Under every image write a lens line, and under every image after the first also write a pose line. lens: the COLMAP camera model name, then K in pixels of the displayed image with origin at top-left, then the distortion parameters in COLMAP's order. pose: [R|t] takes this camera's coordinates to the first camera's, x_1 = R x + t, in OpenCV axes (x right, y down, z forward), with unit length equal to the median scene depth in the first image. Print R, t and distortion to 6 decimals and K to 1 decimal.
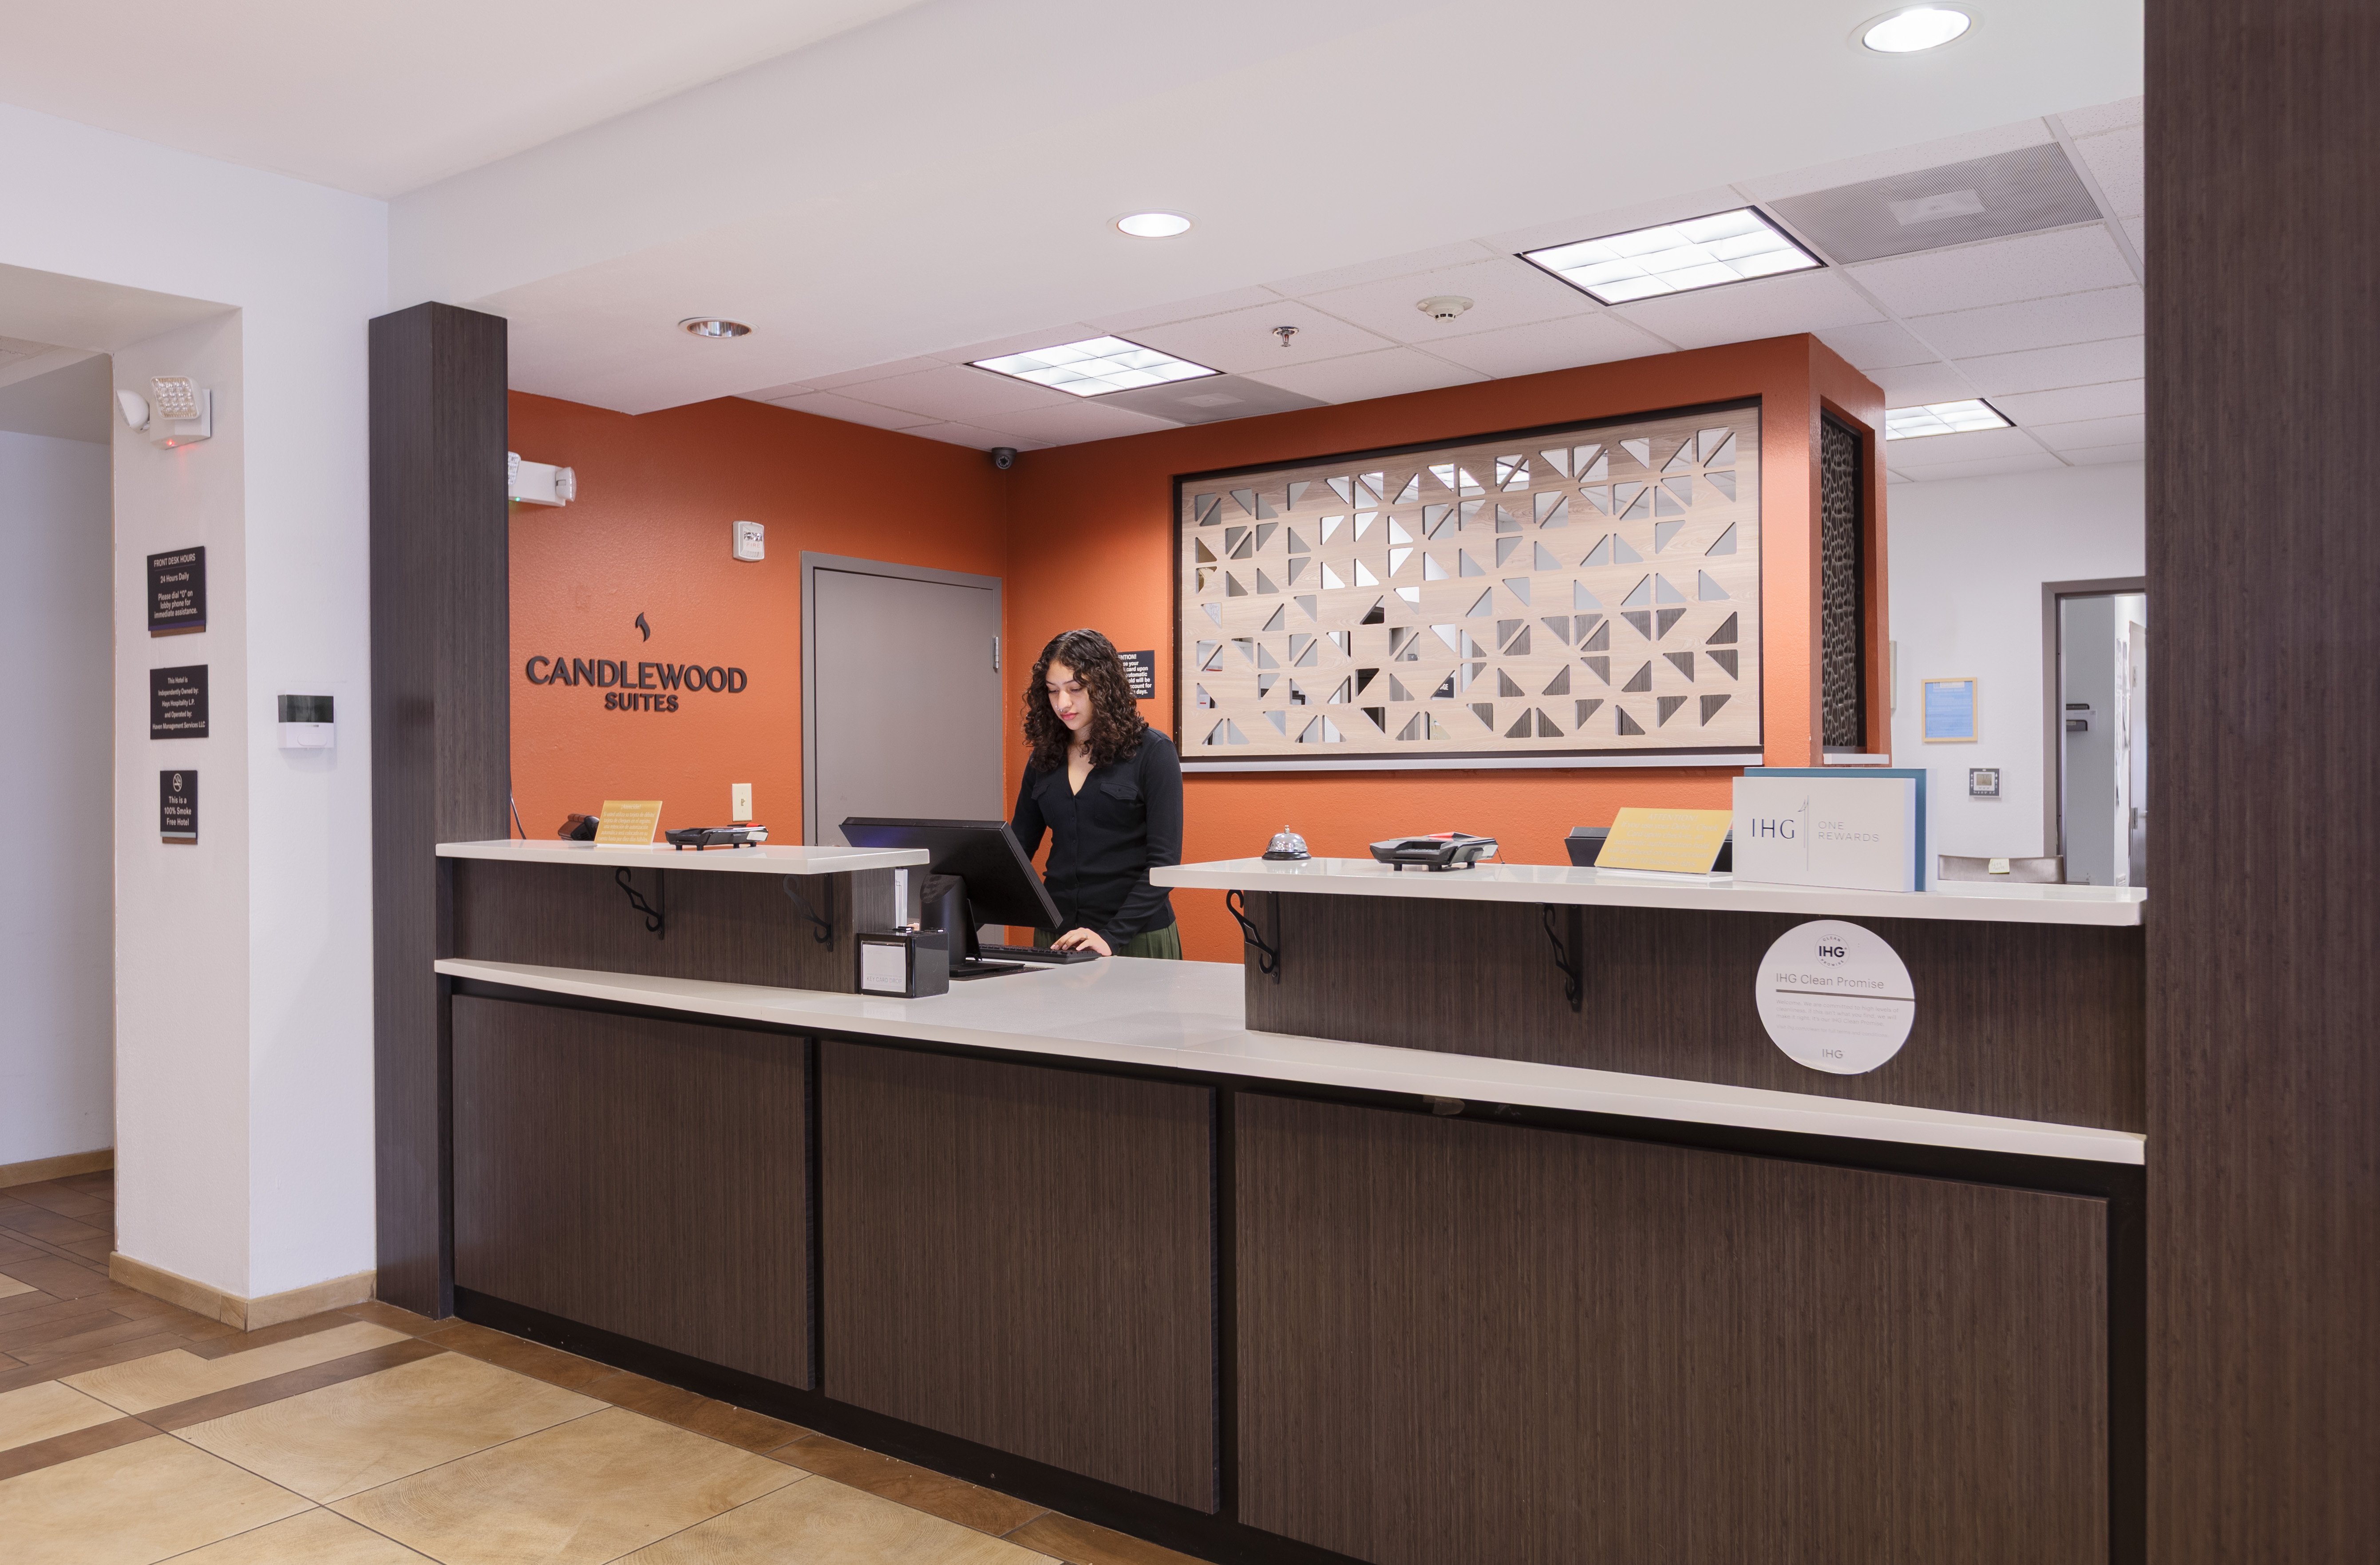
lens RADIAL K [[1692.2, 0, 1192.5], [0, 1692.2, 782.9], [0, 0, 1]] dist [-0.000562, -0.015529]
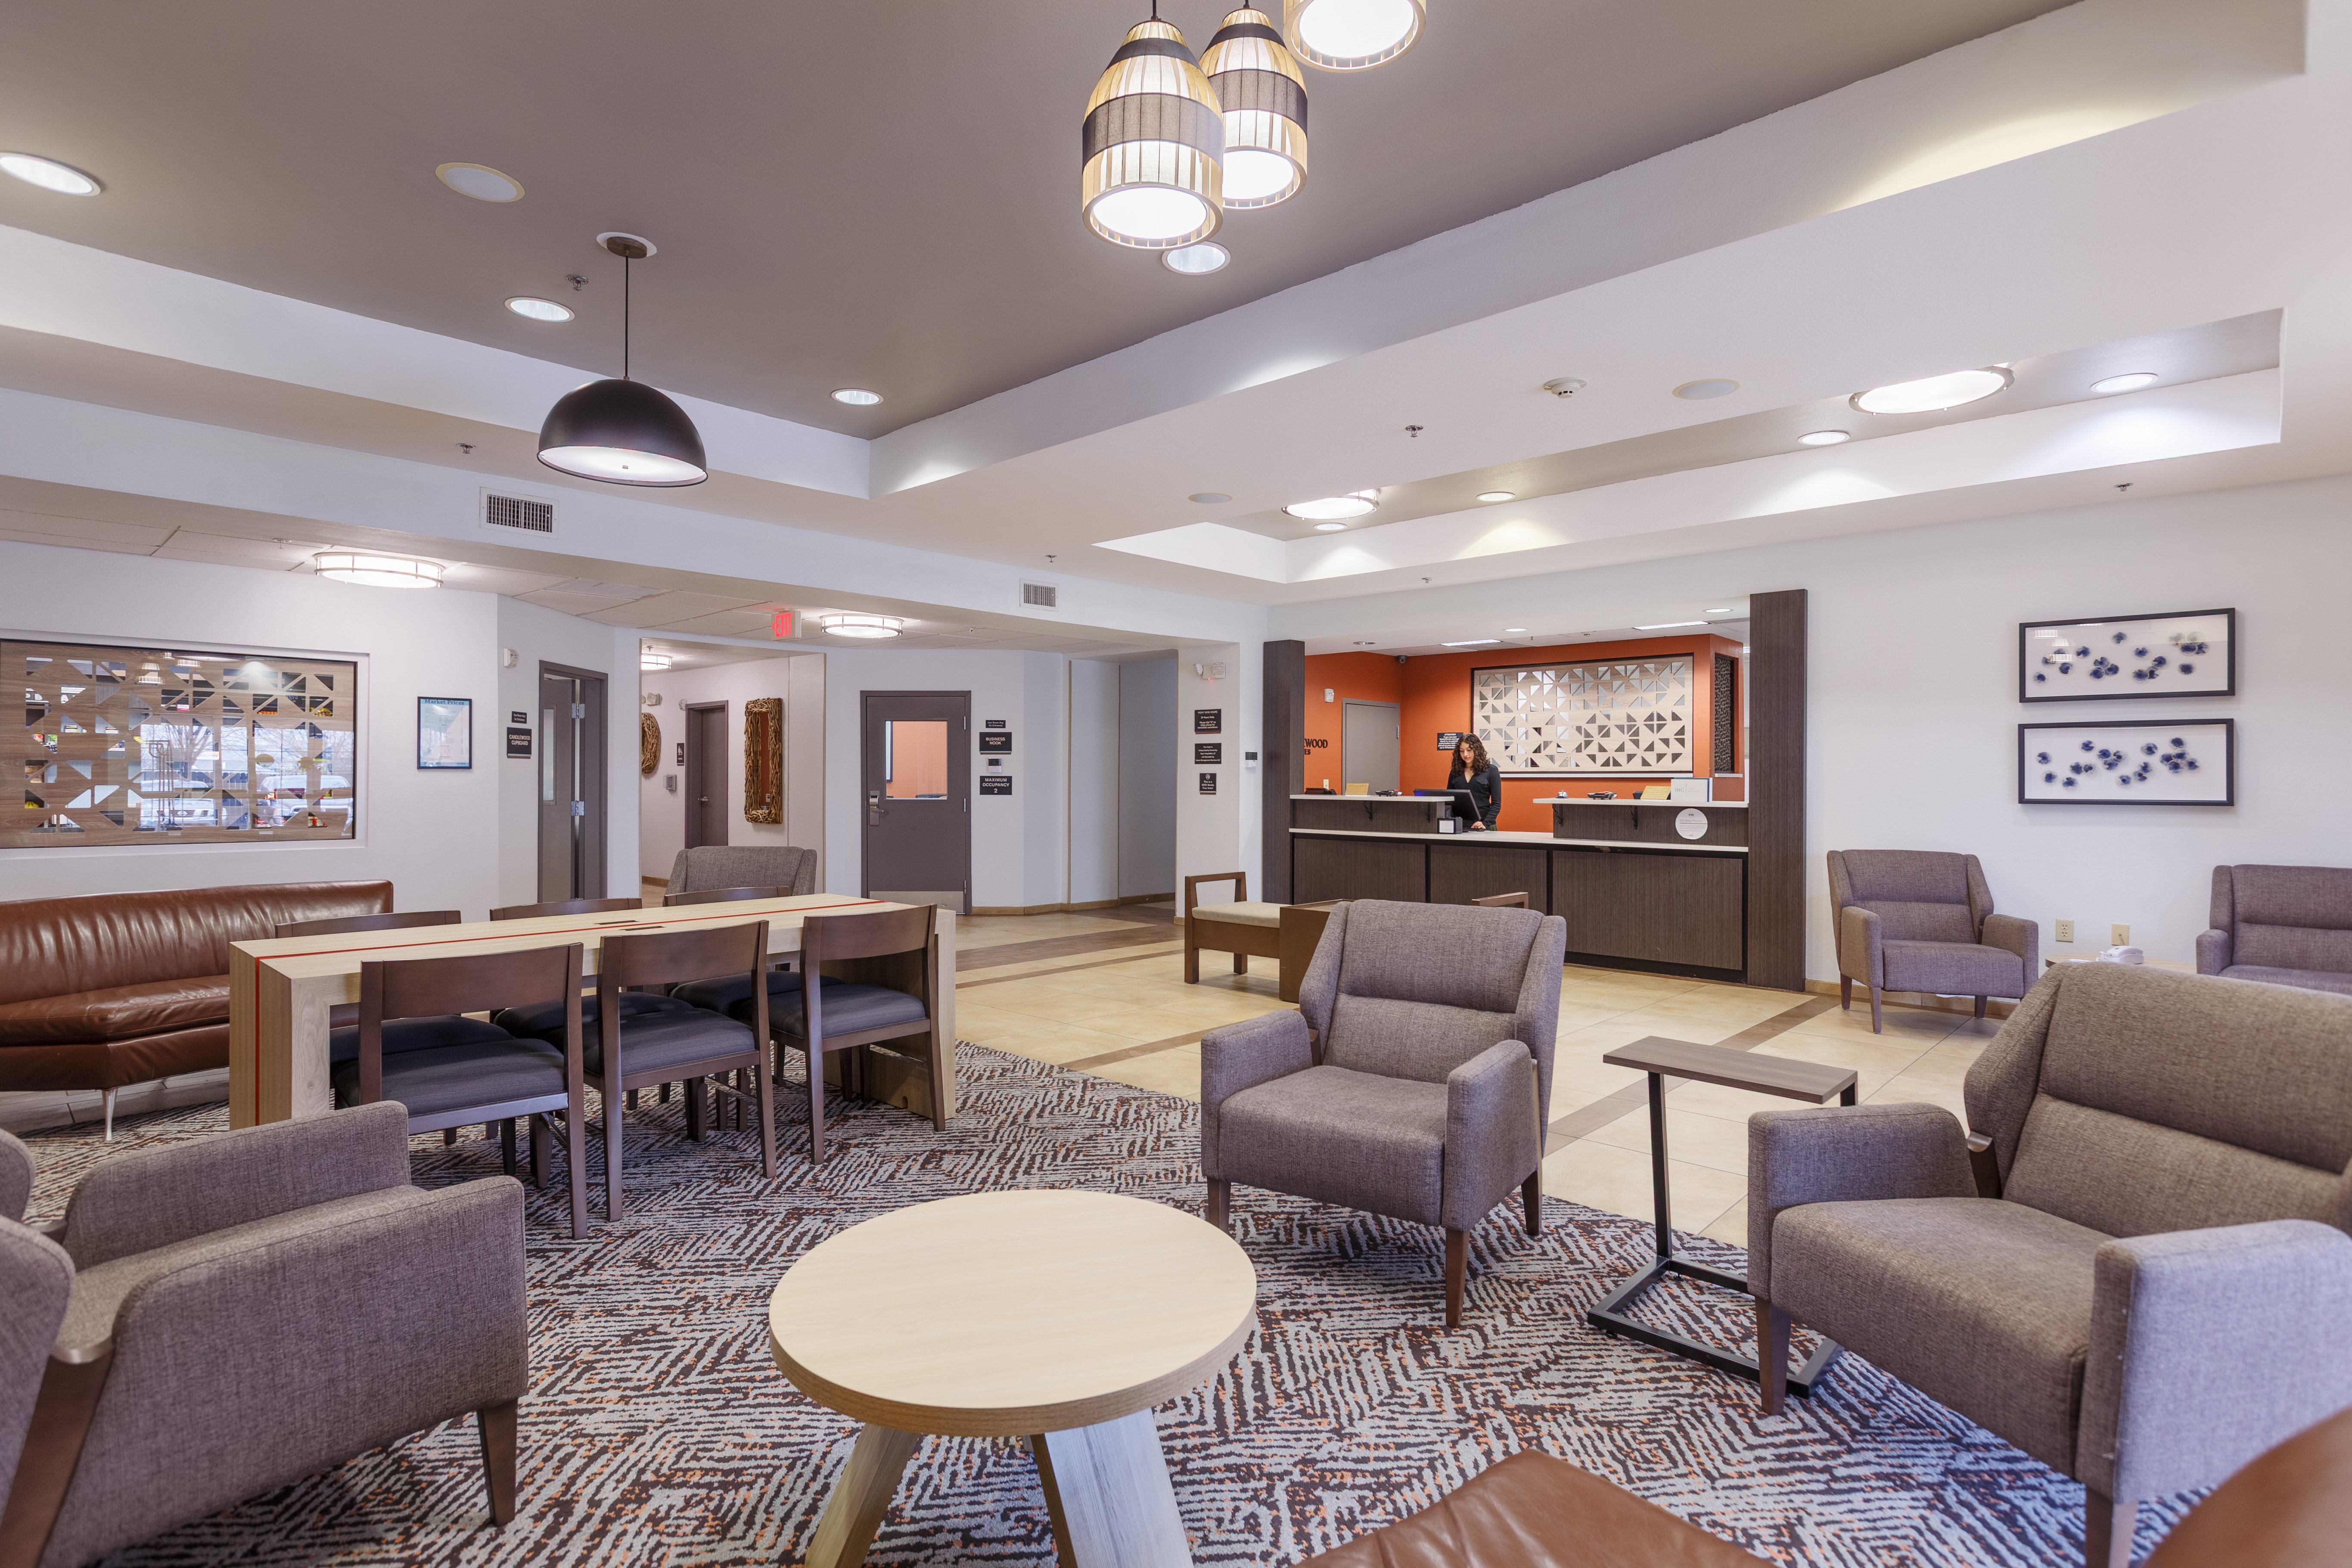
lens RADIAL K [[1148.4, 0, 1176.6], [0, 1148.4, 780.6], [0, 0, 1]] dist [-0.004652, -0.002195]
pose [[0.991478, 0.012583, -0.129667, -0.355277], [-0.013062, 0.999911, -0.002844, 0.015714], [0.129620, 0.004514, 0.991554, -1.320567]]
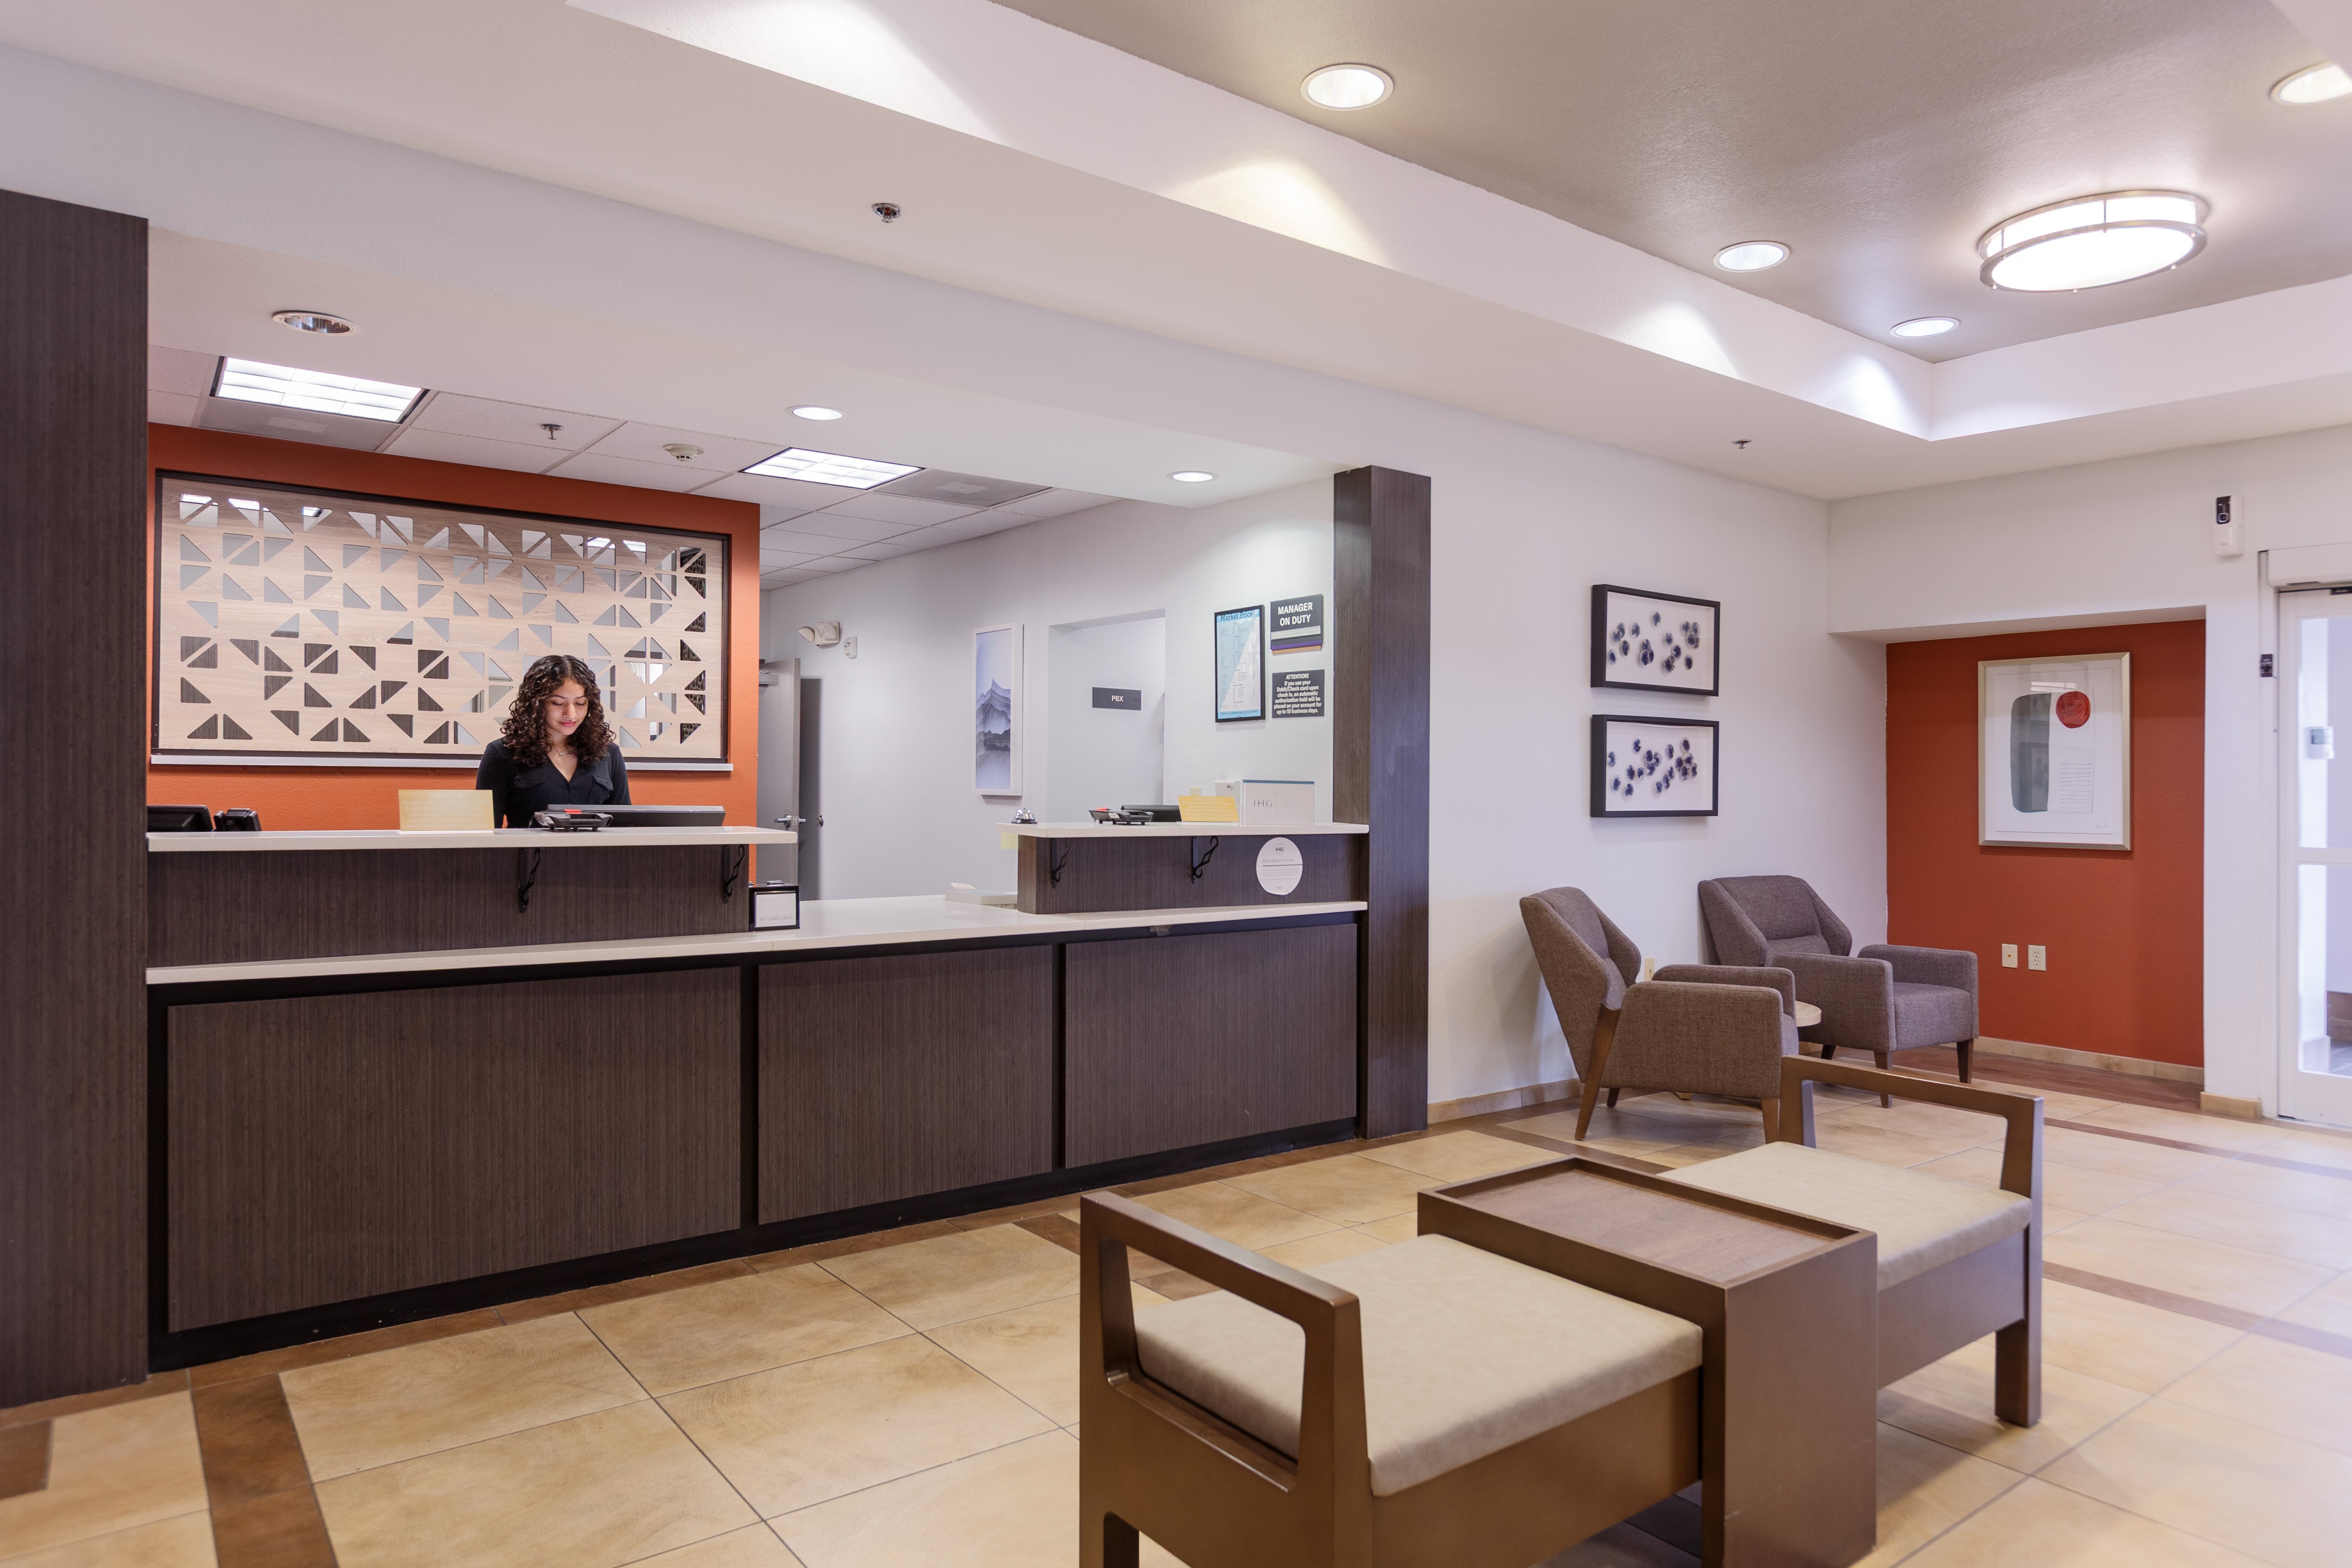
lens RADIAL K [[1437.4, 0, 1178.2], [0, 1437.4, 776.1], [0, 0, 1]] dist [-0.010371, -0.002103]
pose [[0.287860, 0.015521, 0.957547, -0.958453], [-0.009060, 0.999868, -0.013484, 0.009150], [-0.957630, -0.004794, 0.287963, 0.264798]]
